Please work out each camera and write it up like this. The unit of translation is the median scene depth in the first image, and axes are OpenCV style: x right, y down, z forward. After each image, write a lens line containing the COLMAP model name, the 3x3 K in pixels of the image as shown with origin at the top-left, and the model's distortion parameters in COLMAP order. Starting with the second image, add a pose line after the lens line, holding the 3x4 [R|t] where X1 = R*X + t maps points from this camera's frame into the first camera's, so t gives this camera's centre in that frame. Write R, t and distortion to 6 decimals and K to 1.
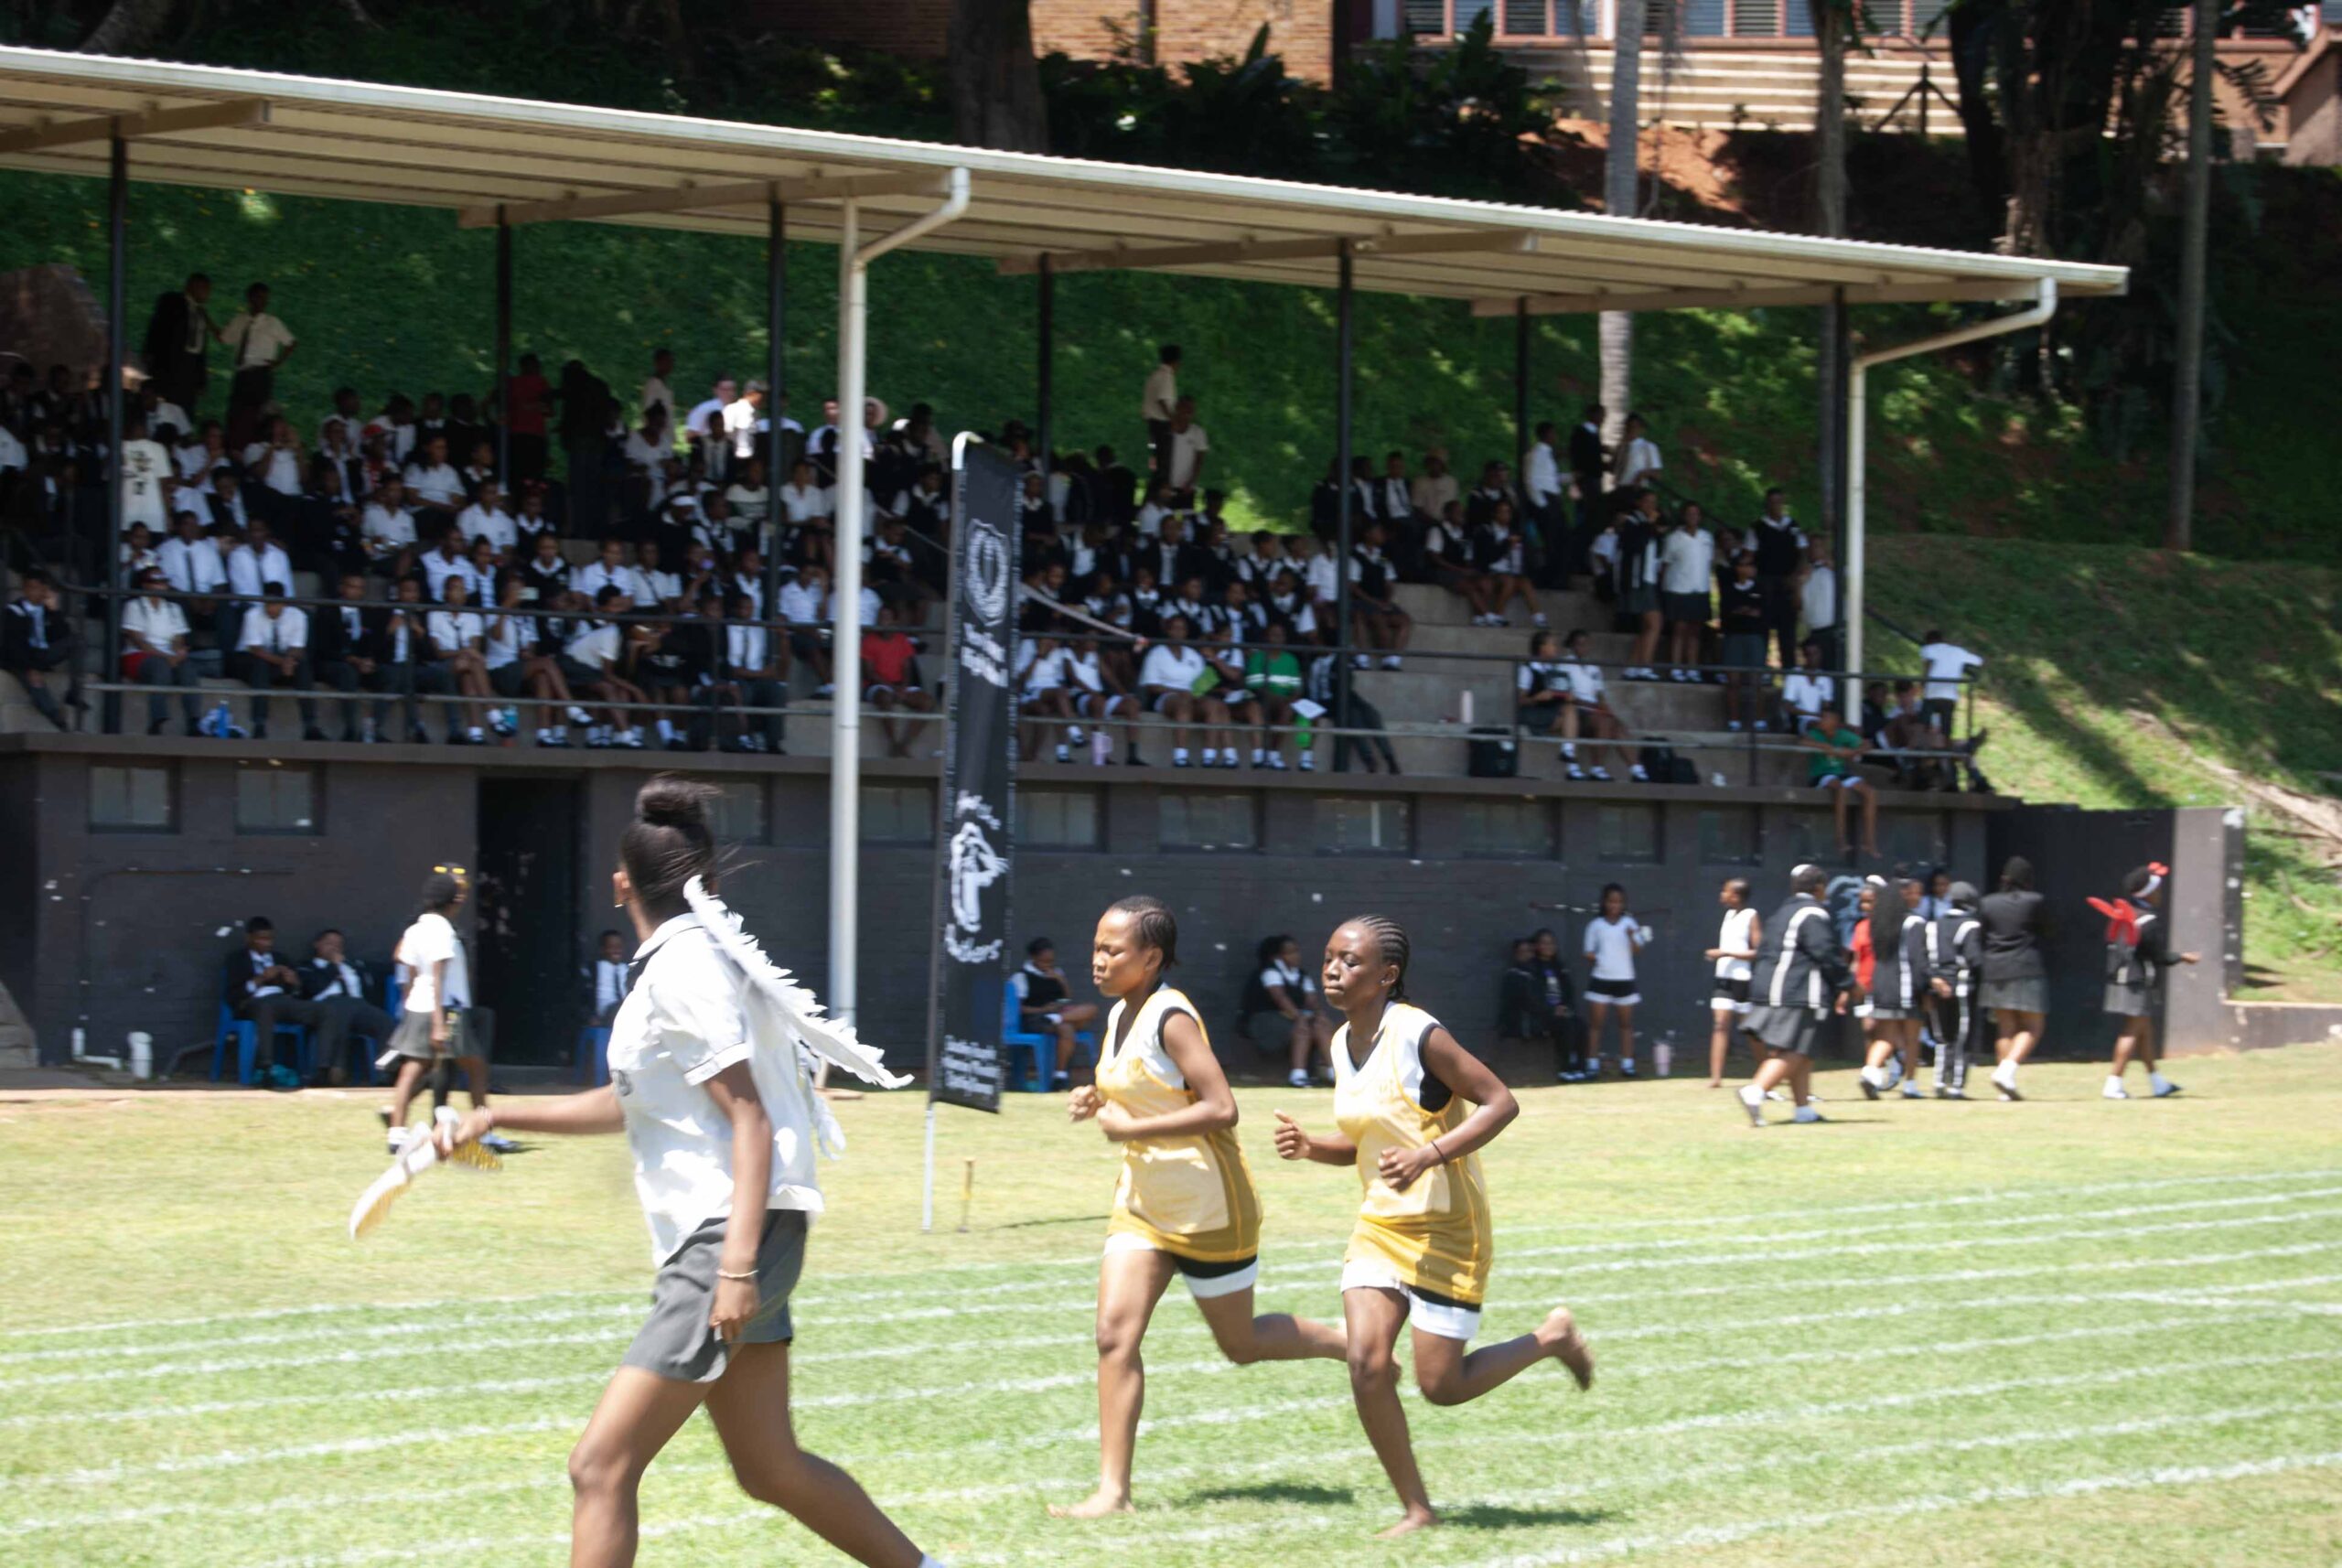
lens RADIAL K [[5409.7, 0, 1167.1], [0, 5409.7, 829.3], [0, 0, 1]] dist [-0.008689, -0.067023]
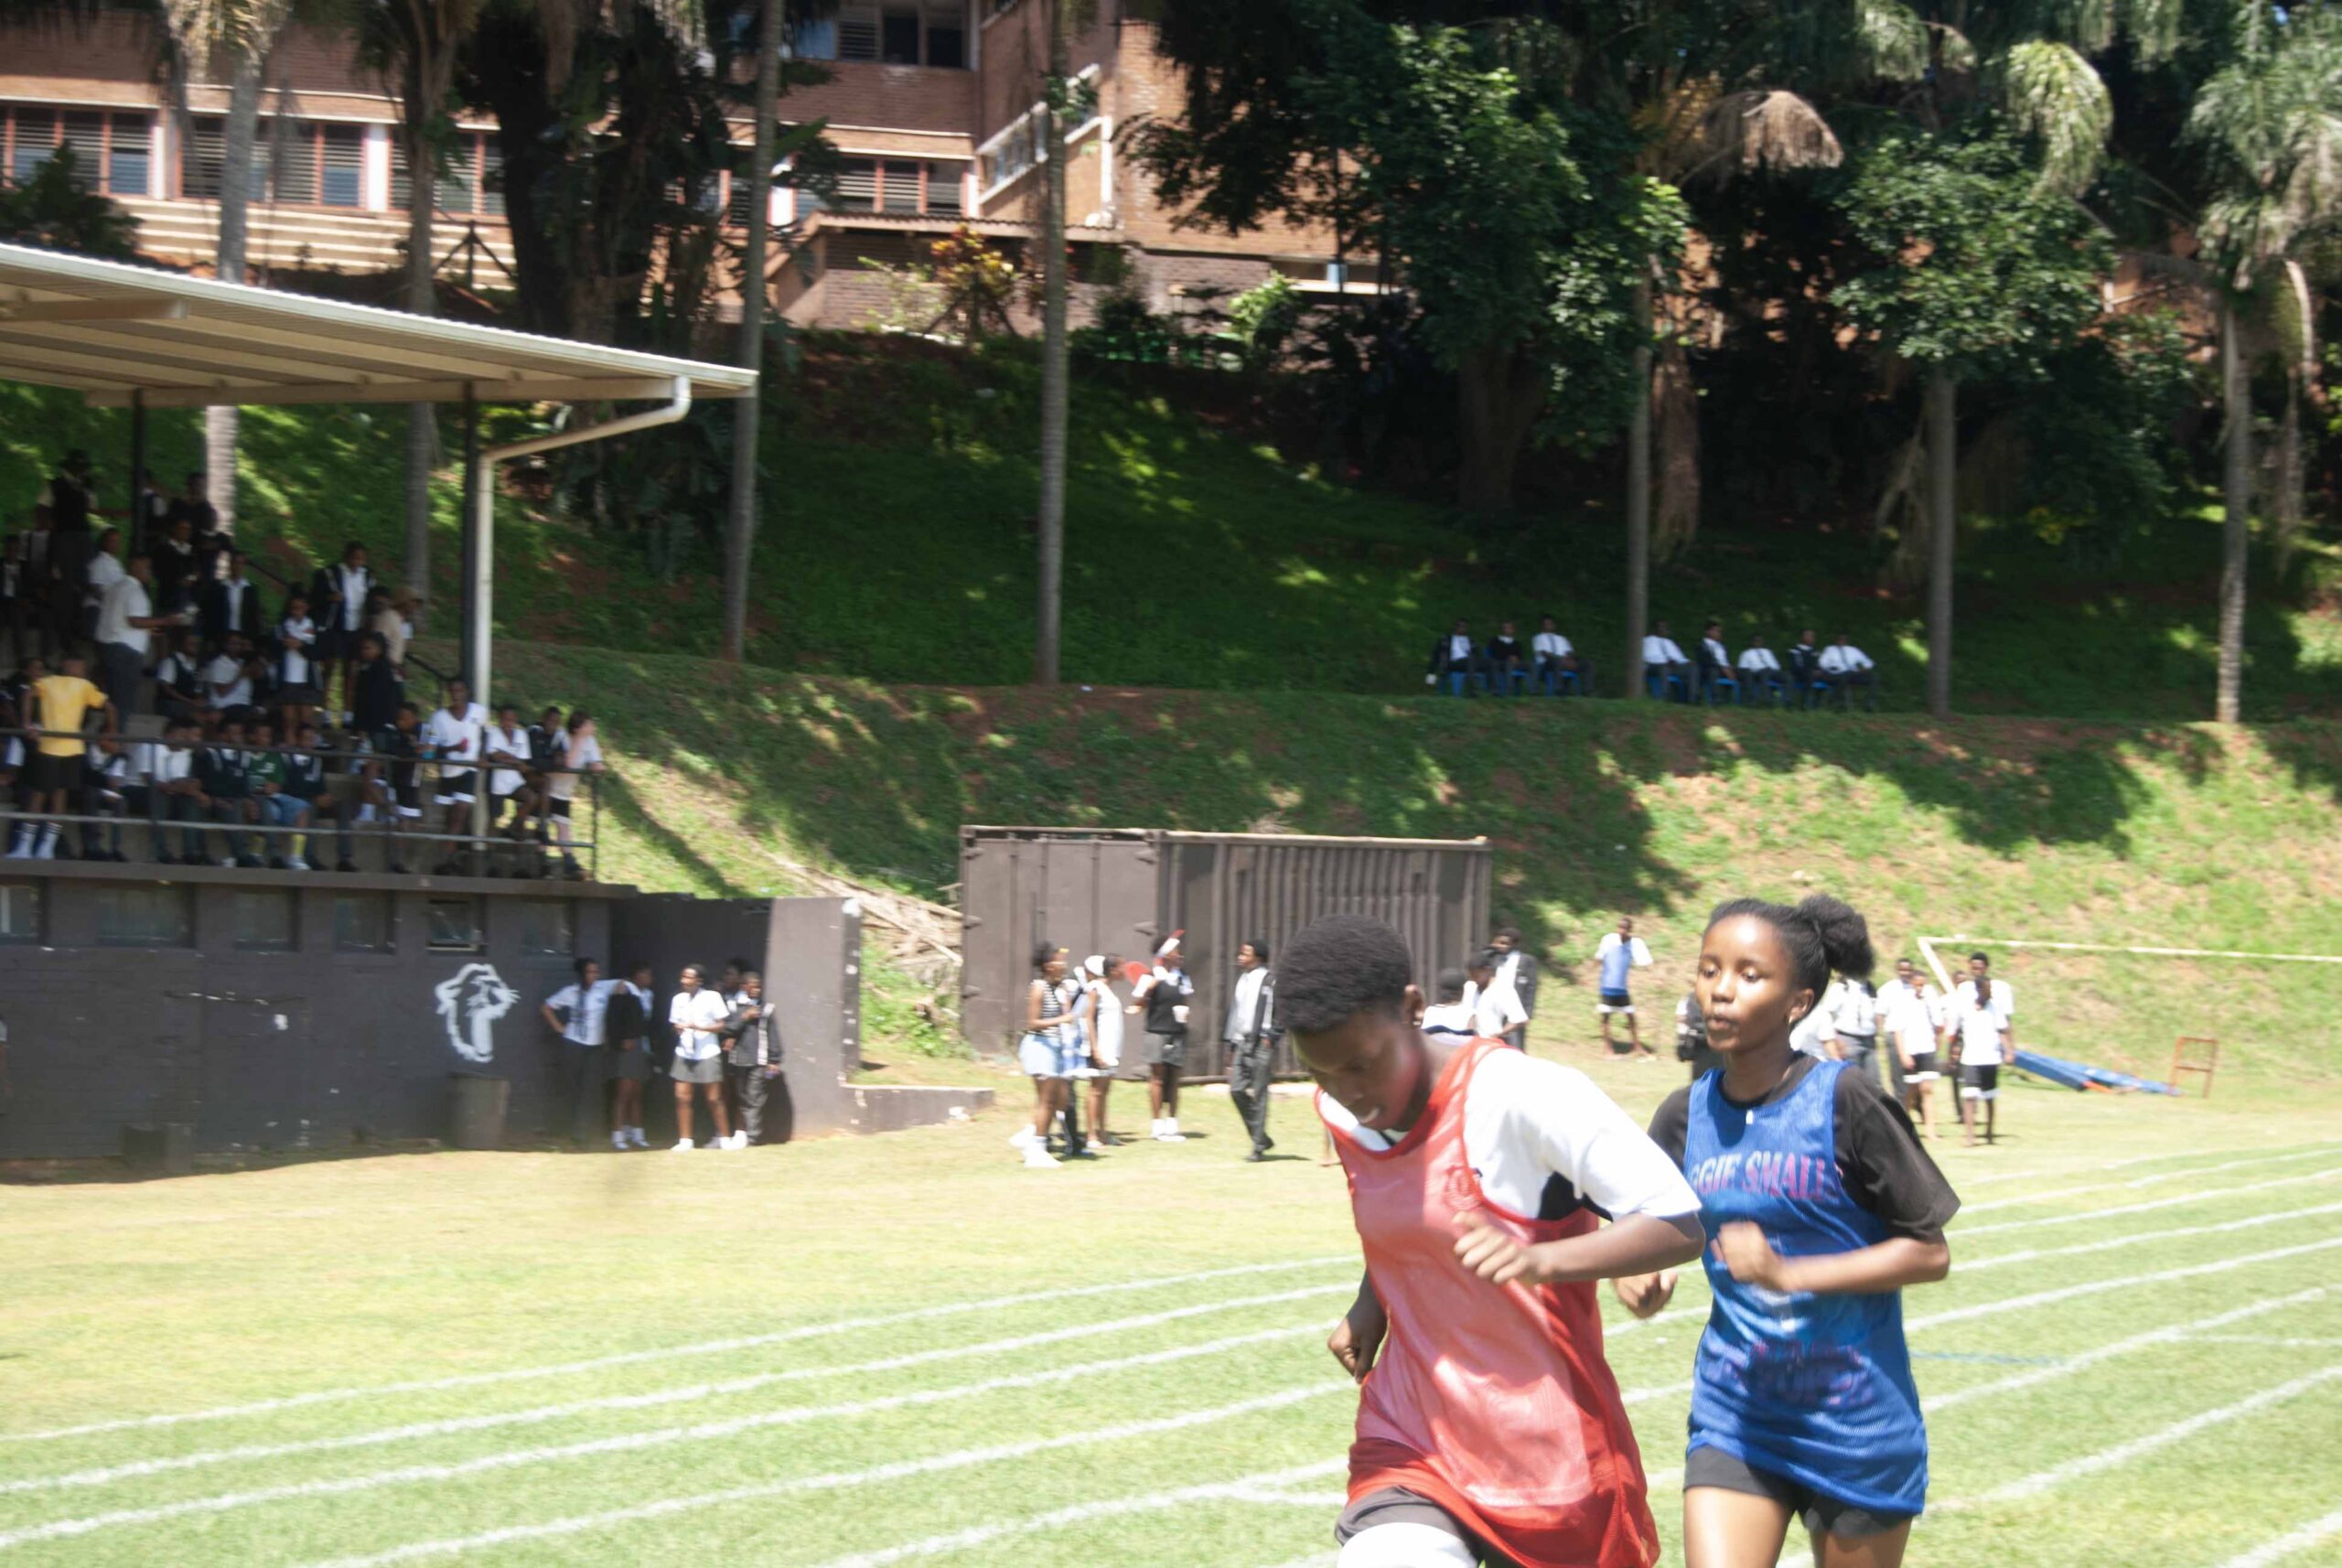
lens RADIAL K [[4473.7, 0, 1179.4], [0, 4473.7, 791.5], [0, 0, 1]] dist [-0.002668, -0.121258]
pose [[0.948734, 0.011258, 0.315875, -0.013876], [-0.001600, 0.999524, -0.030817, 0.002139], [-0.316072, 0.028732, 0.948300, 0.169500]]
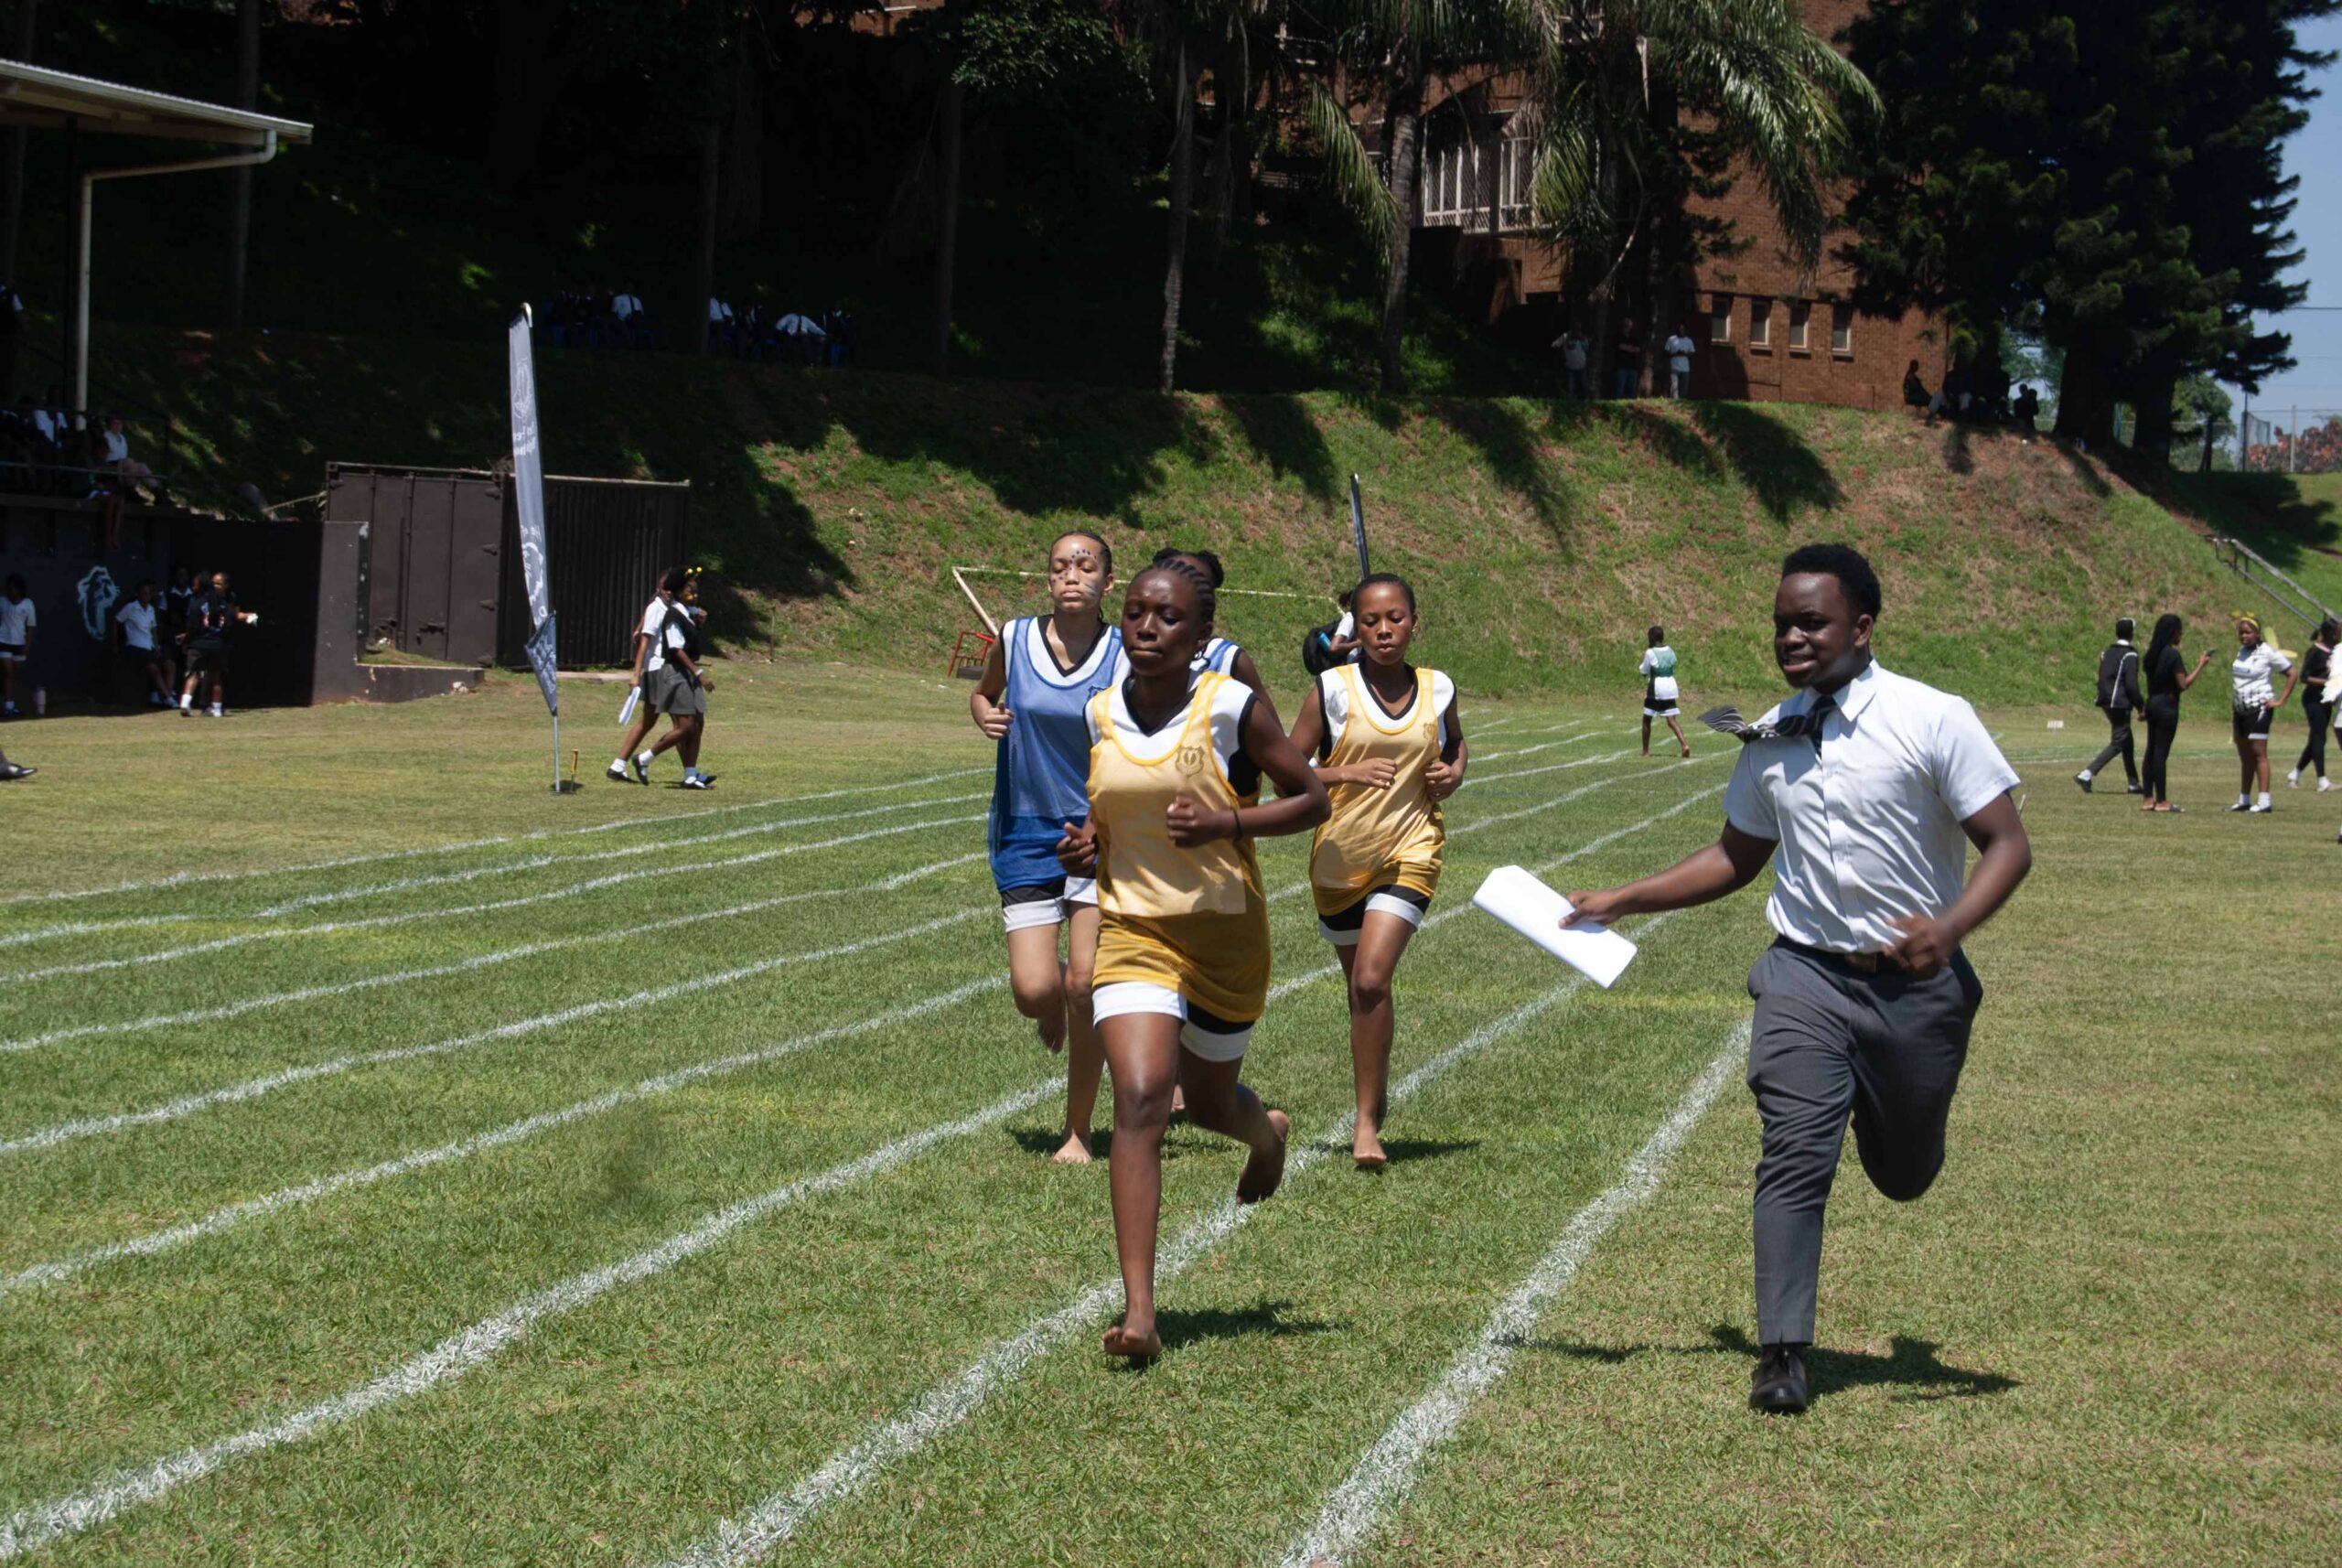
lens RADIAL K [[5409.7, 0, 1167.1], [0, 5409.7, 829.3], [0, 0, 1]] dist [-0.008689, -0.067023]
pose [[0.803775, -0.004783, 0.594915, -0.457260], [-0.031537, 0.998219, 0.050634, -0.002334], [-0.594098, -0.059460, 0.802192, -0.229566]]
